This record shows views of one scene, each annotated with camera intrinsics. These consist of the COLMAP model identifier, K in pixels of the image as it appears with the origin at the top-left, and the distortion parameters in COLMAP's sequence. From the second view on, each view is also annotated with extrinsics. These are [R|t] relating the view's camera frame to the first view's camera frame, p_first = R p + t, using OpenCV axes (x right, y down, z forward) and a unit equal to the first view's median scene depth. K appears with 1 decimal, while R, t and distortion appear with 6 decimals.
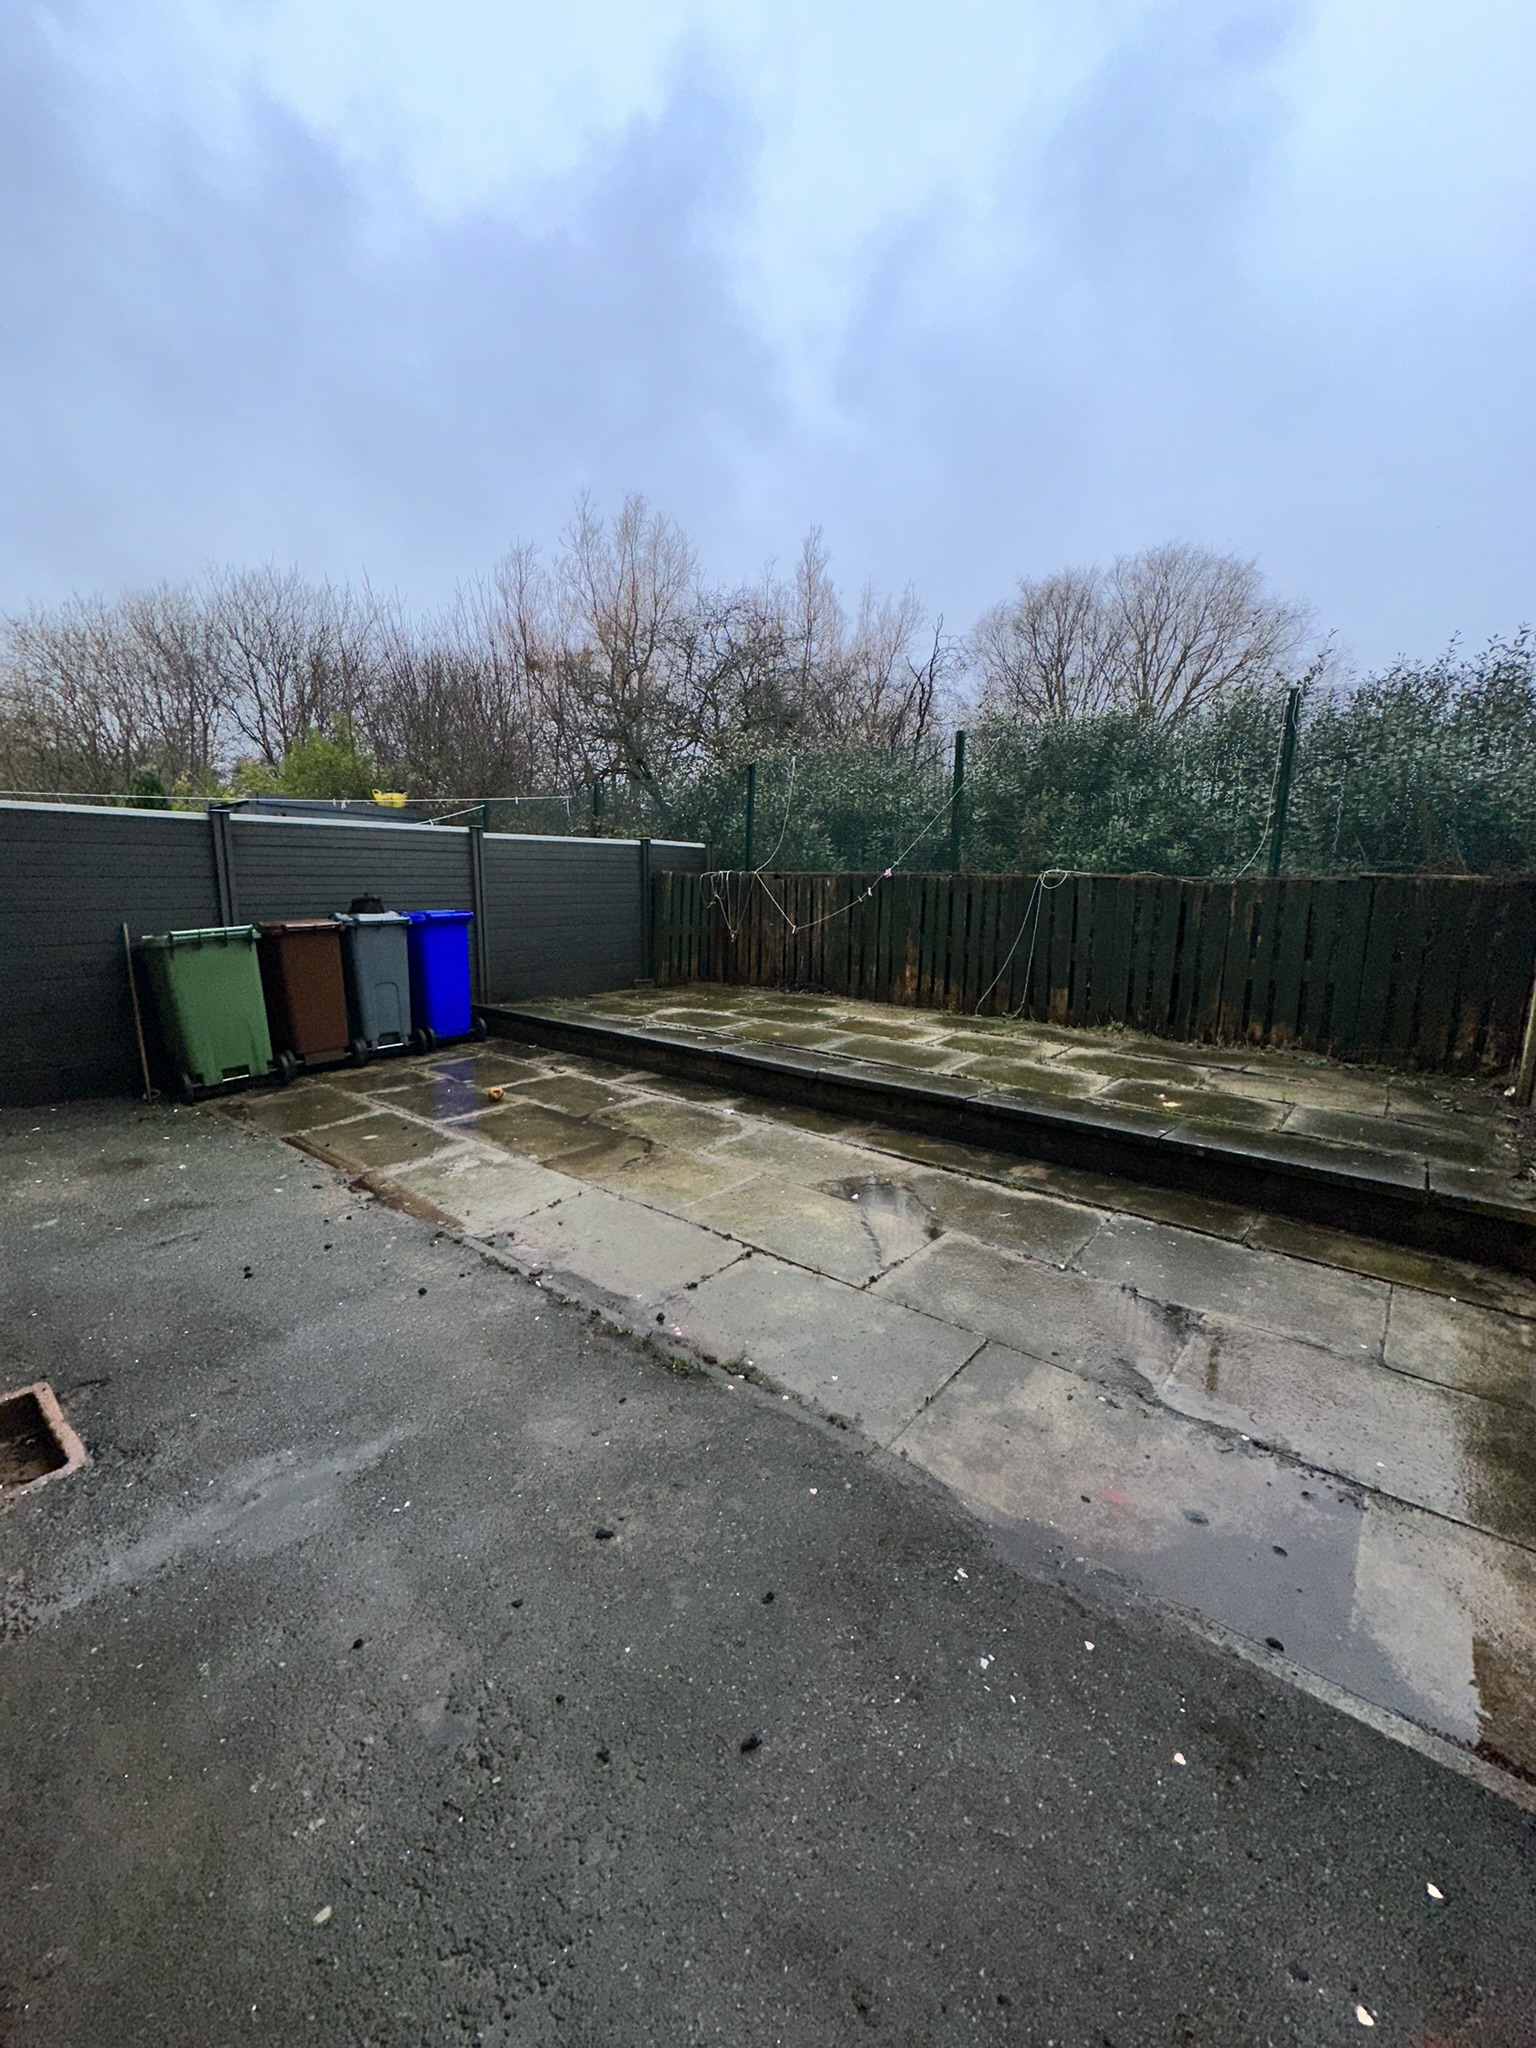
lens RADIAL K [[813.8, 0, 774.8], [0, 813.8, 1021.9], [0, 0, 1]] dist [-0.001612, 0.000209]
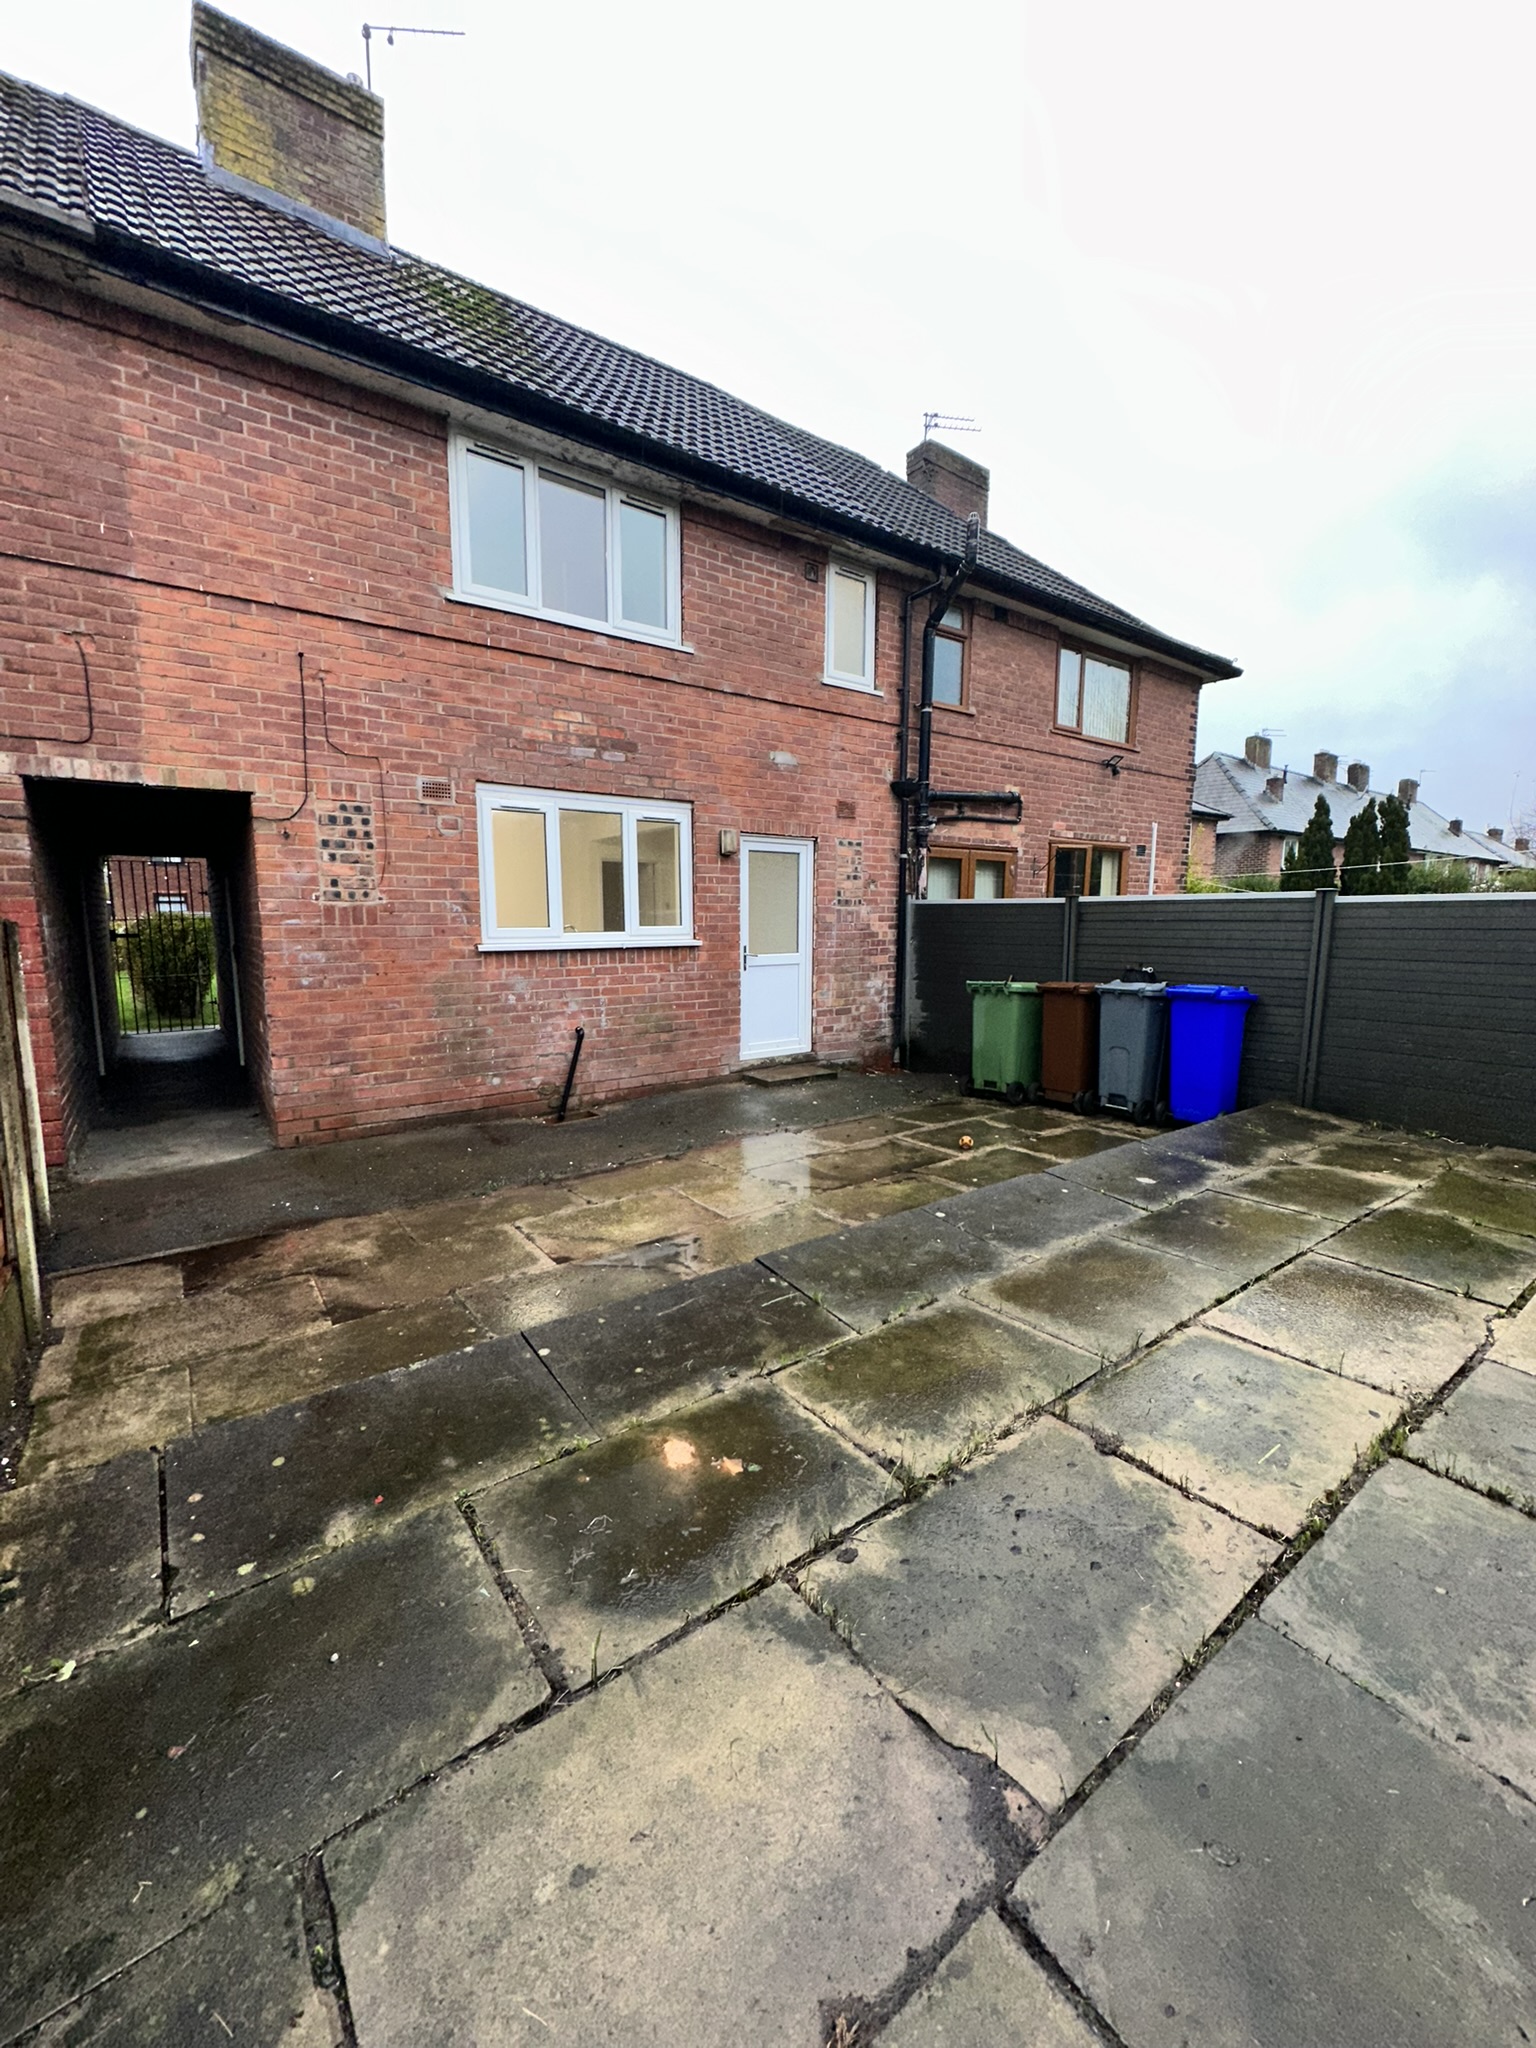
lens RADIAL K [[813.8, 0, 773.0], [0, 813.8, 1030.1], [0, 0, 1]] dist [-0.001612, 0.000209]
pose [[-0.243978, 0.119710, -0.962364, 0.811170], [-0.170108, 0.971684, 0.163995, -0.208347], [0.954745, 0.203717, -0.216706, 0.984380]]
